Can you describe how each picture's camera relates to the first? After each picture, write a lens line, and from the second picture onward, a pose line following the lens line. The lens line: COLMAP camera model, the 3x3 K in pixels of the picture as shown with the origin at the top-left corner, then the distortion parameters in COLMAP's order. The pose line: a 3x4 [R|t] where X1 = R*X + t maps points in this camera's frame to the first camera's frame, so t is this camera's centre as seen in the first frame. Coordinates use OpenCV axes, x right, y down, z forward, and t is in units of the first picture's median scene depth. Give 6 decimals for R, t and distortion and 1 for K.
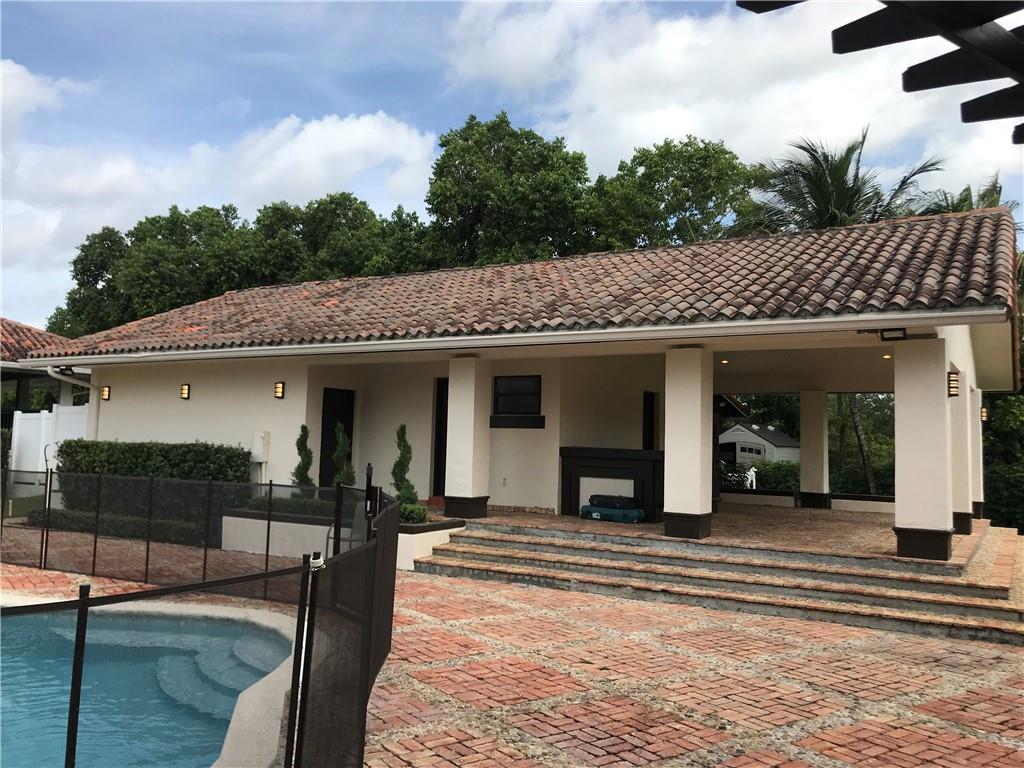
lens RADIAL K [[846.1, 0, 503.6], [0, 846.1, 375.1], [0, 0, 1]] dist [0.030171, -0.033286]
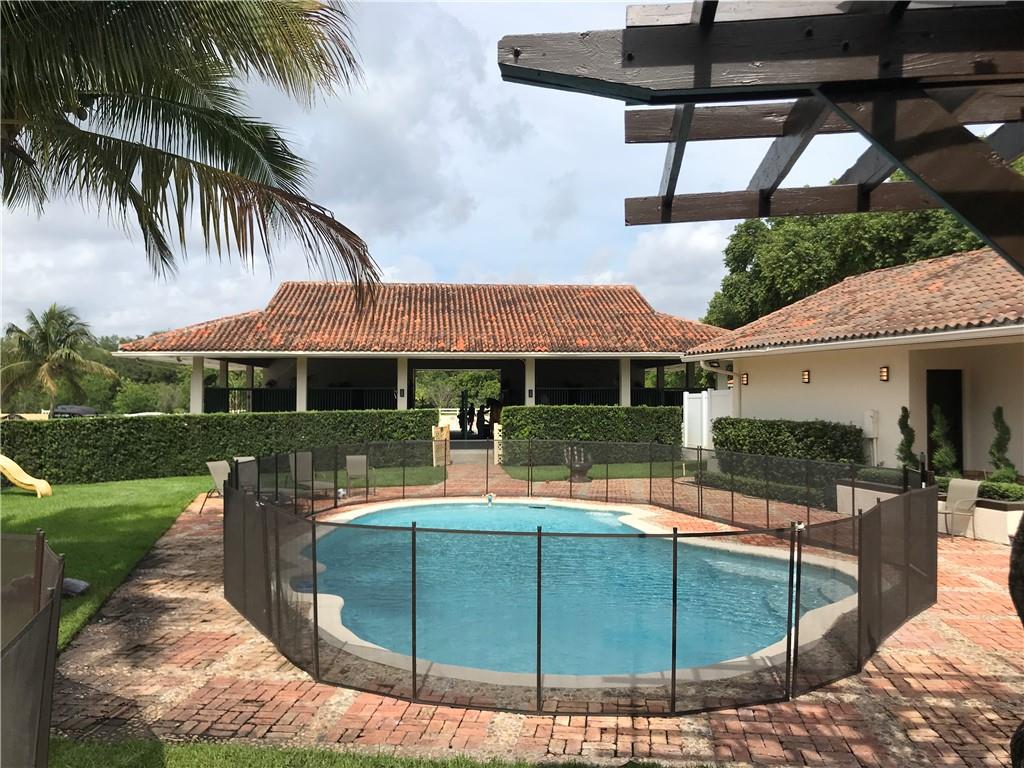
lens RADIAL K [[846.1, 0, 517.9], [0, 846.1, 378.5], [0, 0, 1]] dist [0.030171, -0.033286]
pose [[0.747407, -0.041104, -0.663093, 0.112713], [0.075385, 0.996885, 0.023176, -0.037363], [0.660075, -0.067310, 0.748178, -0.150880]]
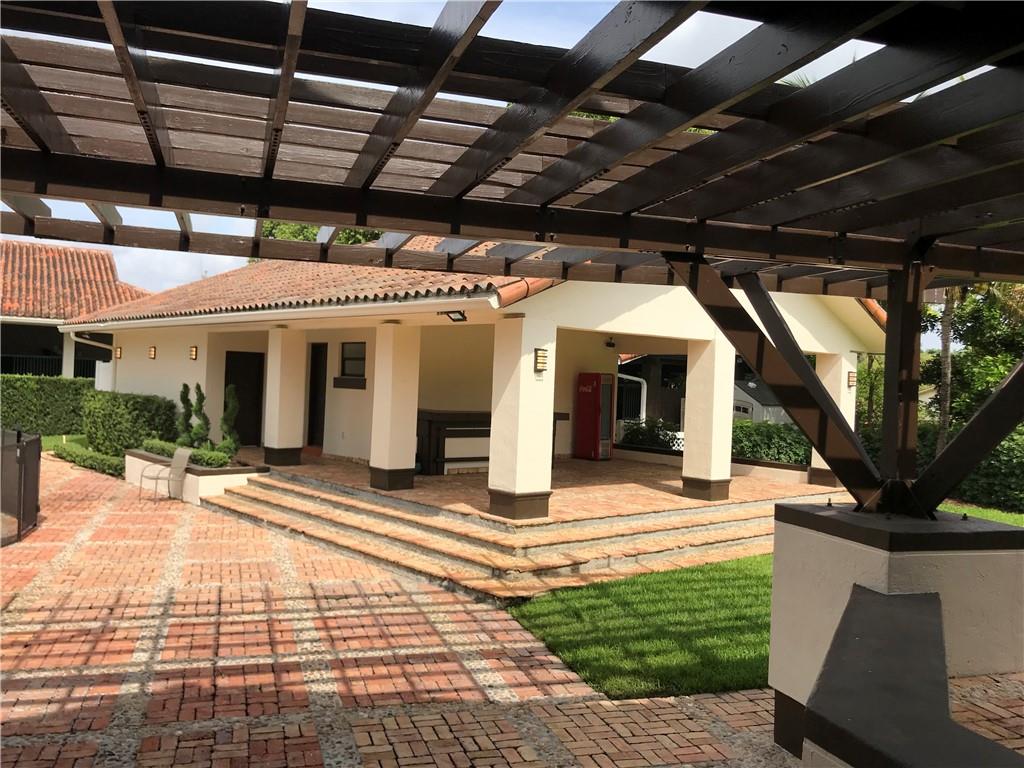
lens RADIAL K [[846.1, 0, 502.5], [0, 846.1, 386.3], [0, 0, 1]] dist [0.030171, -0.033286]
pose [[0.956520, 0.014889, -0.291286, 0.487235], [0.007790, 0.997036, 0.076542, -0.023228], [0.291562, -0.075483, 0.953569, -0.021317]]
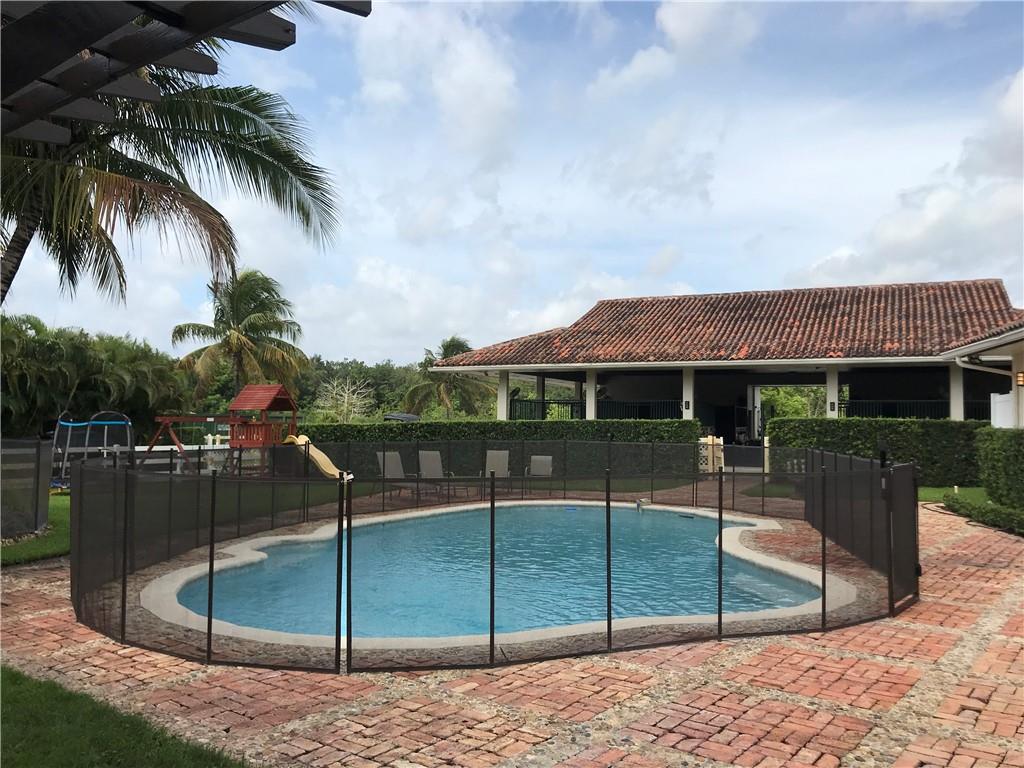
lens RADIAL K [[846.1, 0, 504.5], [0, 846.1, 376.0], [0, 0, 1]] dist [0.030171, -0.033286]
pose [[0.308061, -0.073052, -0.948558, 0.300357], [0.073854, 0.995875, -0.052711, 0.029197], [0.948496, -0.053817, 0.312185, 0.172253]]
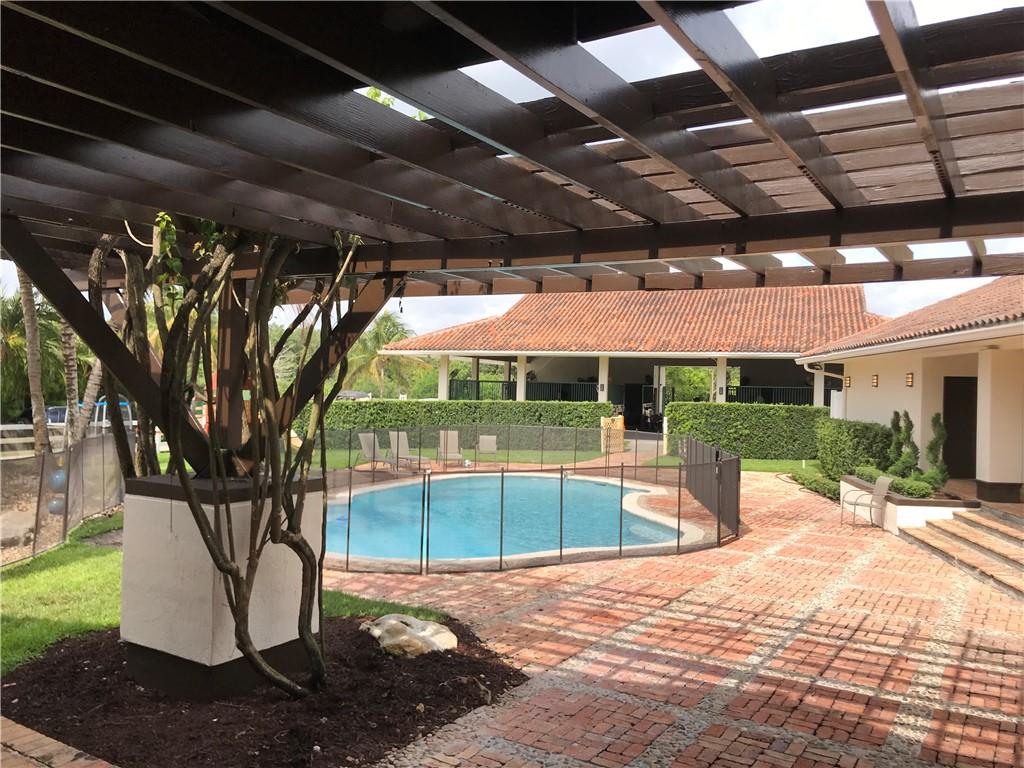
lens RADIAL K [[846.1, 0, 509.2], [0, 846.1, 383.0], [0, 0, 1]] dist [0.030171, -0.033286]
pose [[0.405879, -0.019989, -0.913708, 0.562378], [0.063089, 0.997989, 0.006192, -0.019253], [0.911747, -0.060158, 0.406324, 0.019029]]
